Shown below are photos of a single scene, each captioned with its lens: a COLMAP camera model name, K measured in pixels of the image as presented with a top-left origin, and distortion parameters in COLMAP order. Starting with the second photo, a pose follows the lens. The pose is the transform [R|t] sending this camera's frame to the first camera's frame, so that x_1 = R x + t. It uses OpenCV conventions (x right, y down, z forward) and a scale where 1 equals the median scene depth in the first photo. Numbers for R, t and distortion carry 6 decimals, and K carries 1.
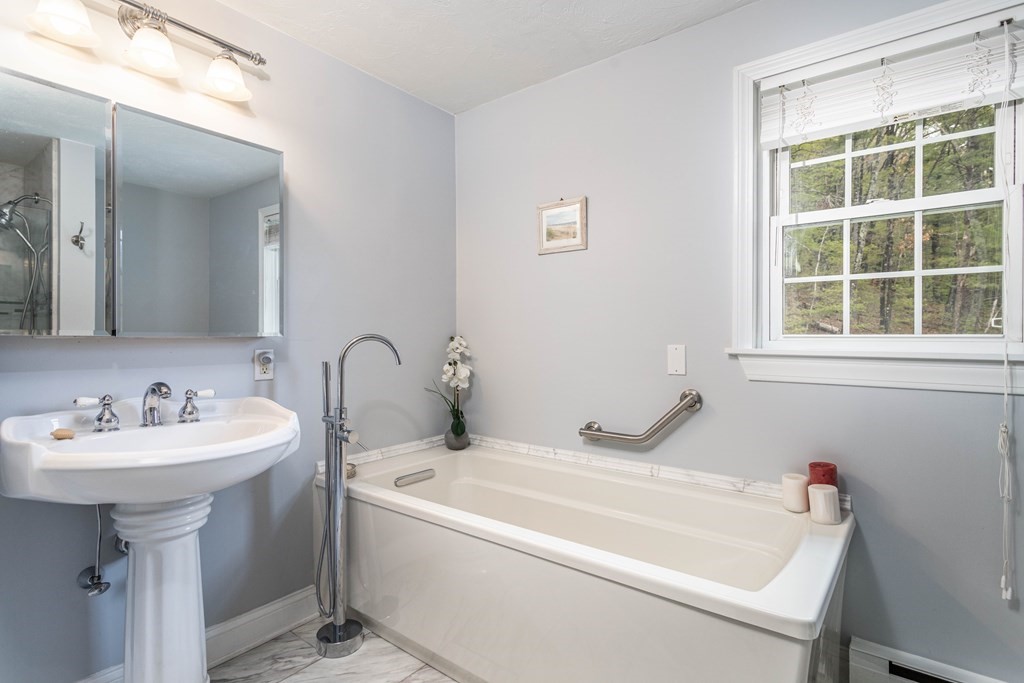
lens RADIAL K [[487.9, 0, 494.3], [0, 487.9, 337.3], [0, 0, 1]] dist [0.000460, 0.000024]
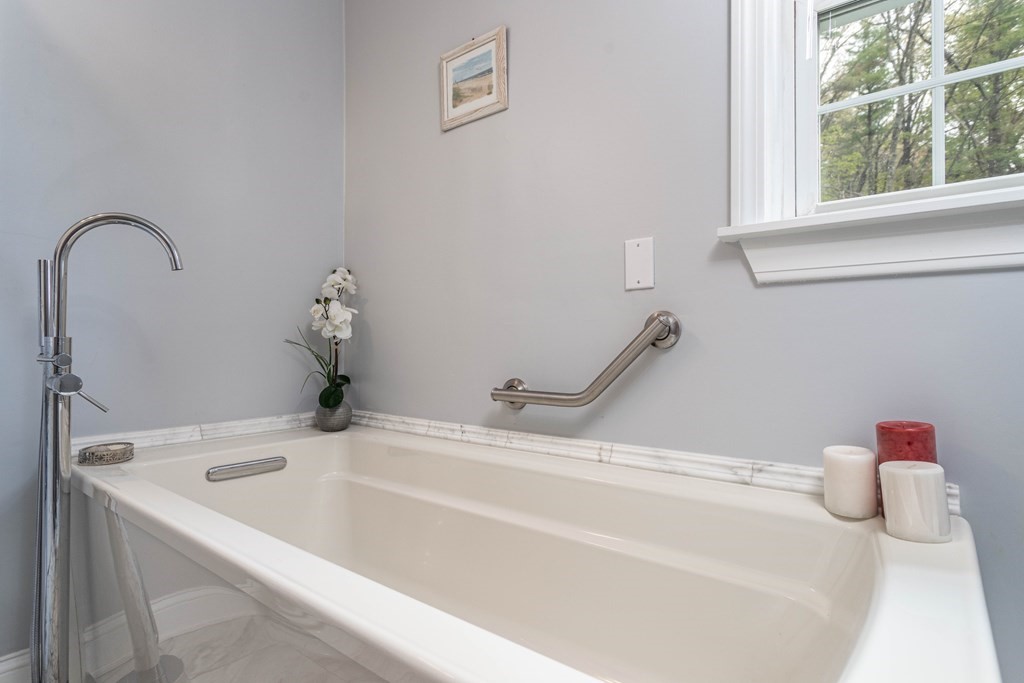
lens RADIAL K [[496.2, 0, 507.2], [0, 496.2, 336.4], [0, 0, 1]] dist [-0.000786, -0.000305]
pose [[0.999905, 0.009467, 0.010011, 0.176146], [-0.009124, 0.999387, -0.033791, 0.133668], [-0.010324, 0.033697, 0.999379, 0.338378]]
